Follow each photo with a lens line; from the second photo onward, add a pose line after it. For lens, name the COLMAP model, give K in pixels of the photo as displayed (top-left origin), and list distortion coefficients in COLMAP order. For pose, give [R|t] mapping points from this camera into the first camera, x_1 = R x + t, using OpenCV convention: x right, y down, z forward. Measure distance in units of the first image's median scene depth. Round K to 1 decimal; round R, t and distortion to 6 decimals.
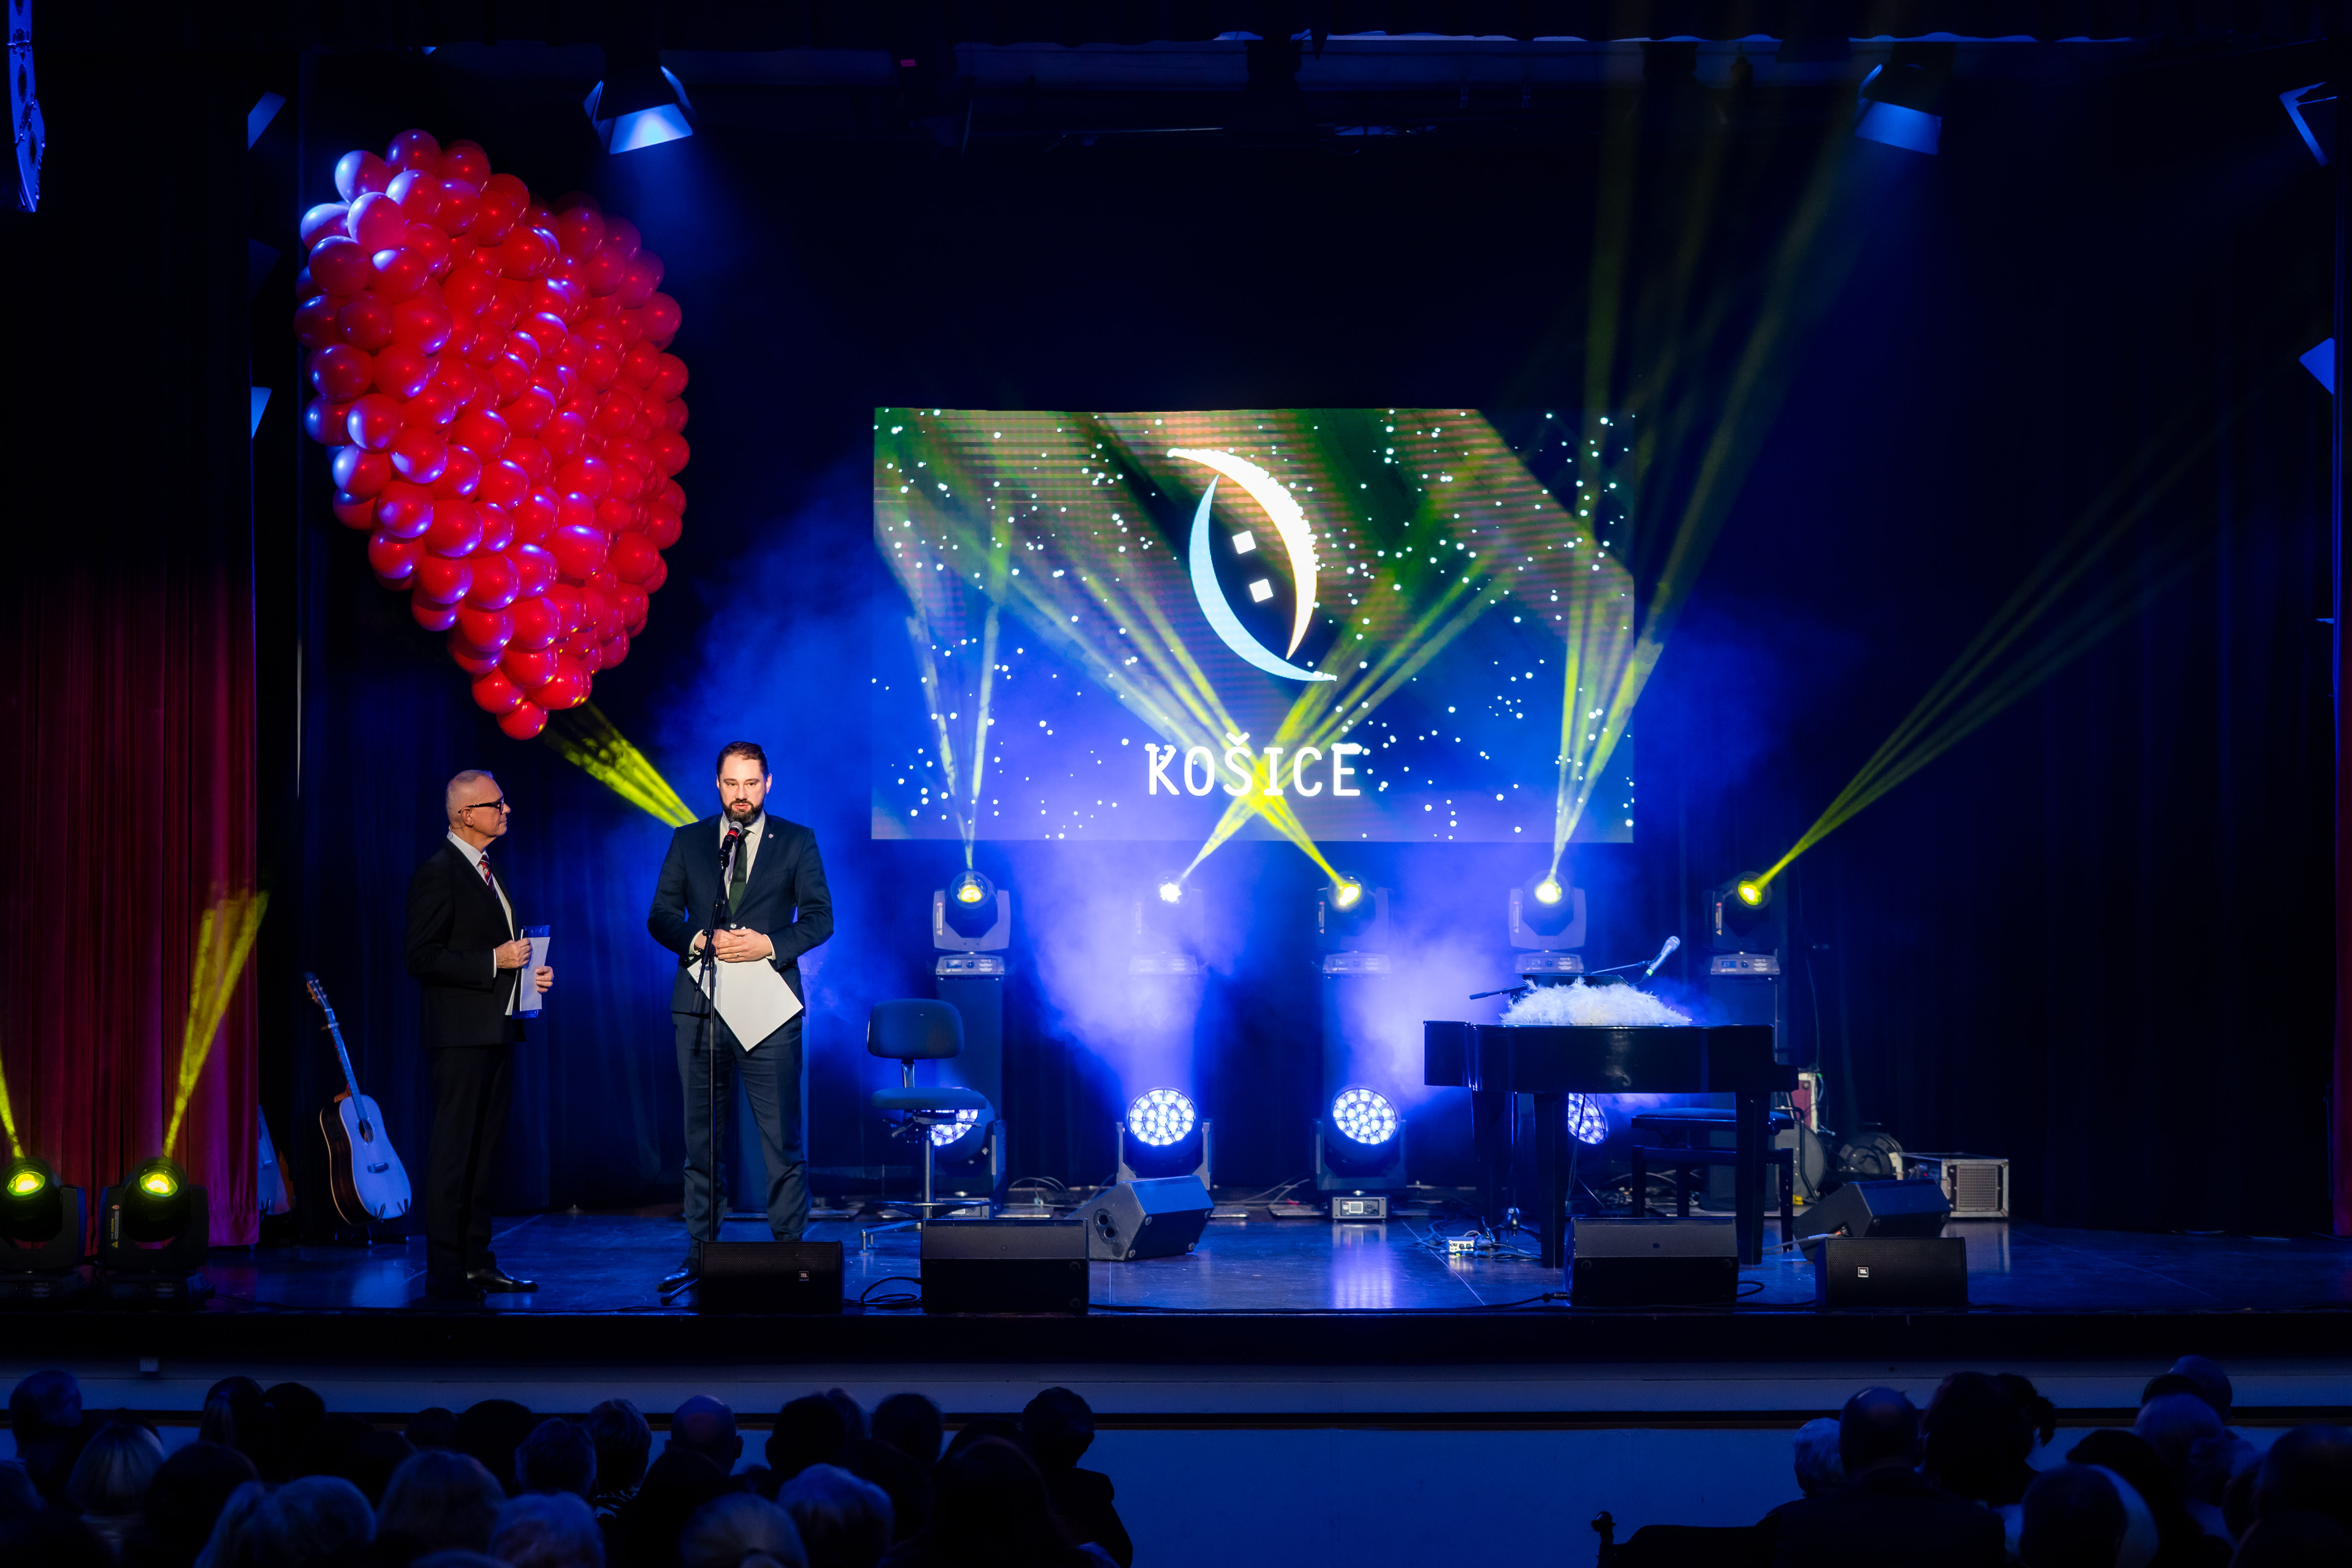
lens RADIAL K [[4849.7, 0, 1174.6], [0, 4849.7, 802.7], [0, 0, 1]] dist [-0.035000, 0.000000]
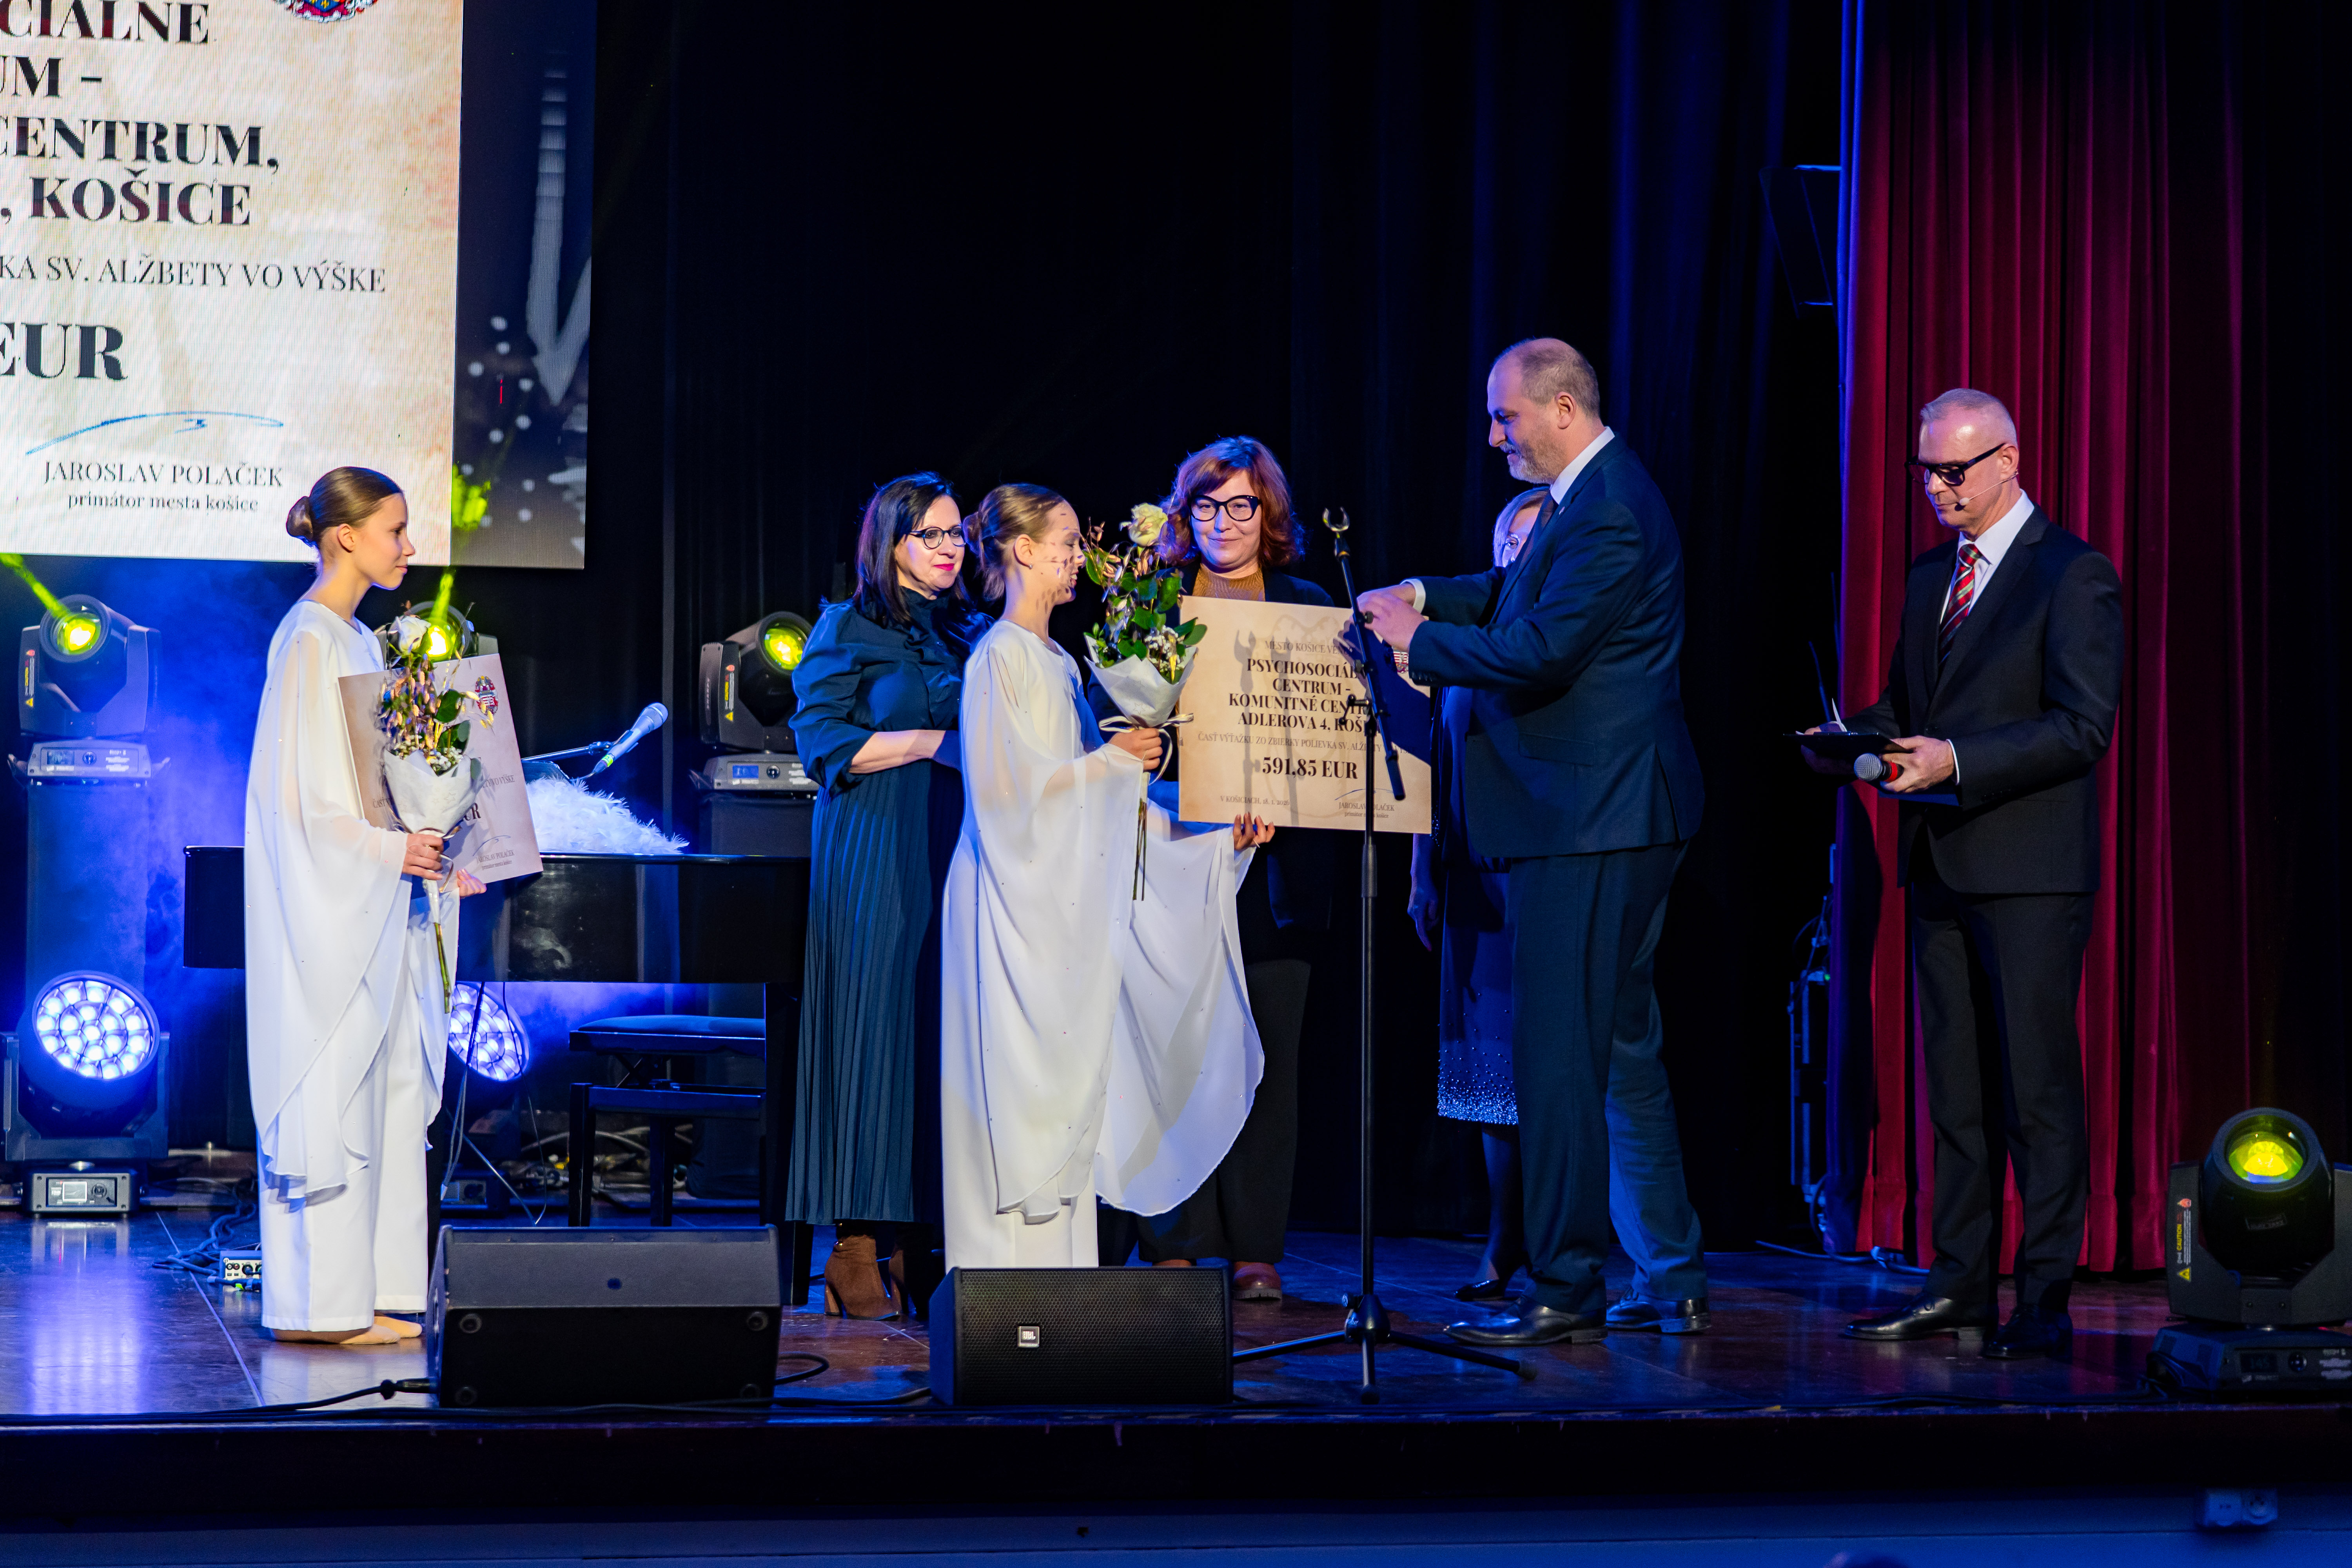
lens RADIAL K [[5817.7, 0, 1171.4], [0, 5817.7, 748.9], [0, 0, 1]] dist [-0.039035, 0.000000]
pose [[0.980845, 0.017471, 0.194003, 0.030670], [-0.019658, 0.999763, 0.009354, 0.023758], [-0.193793, -0.012988, 0.980956, 0.320053]]
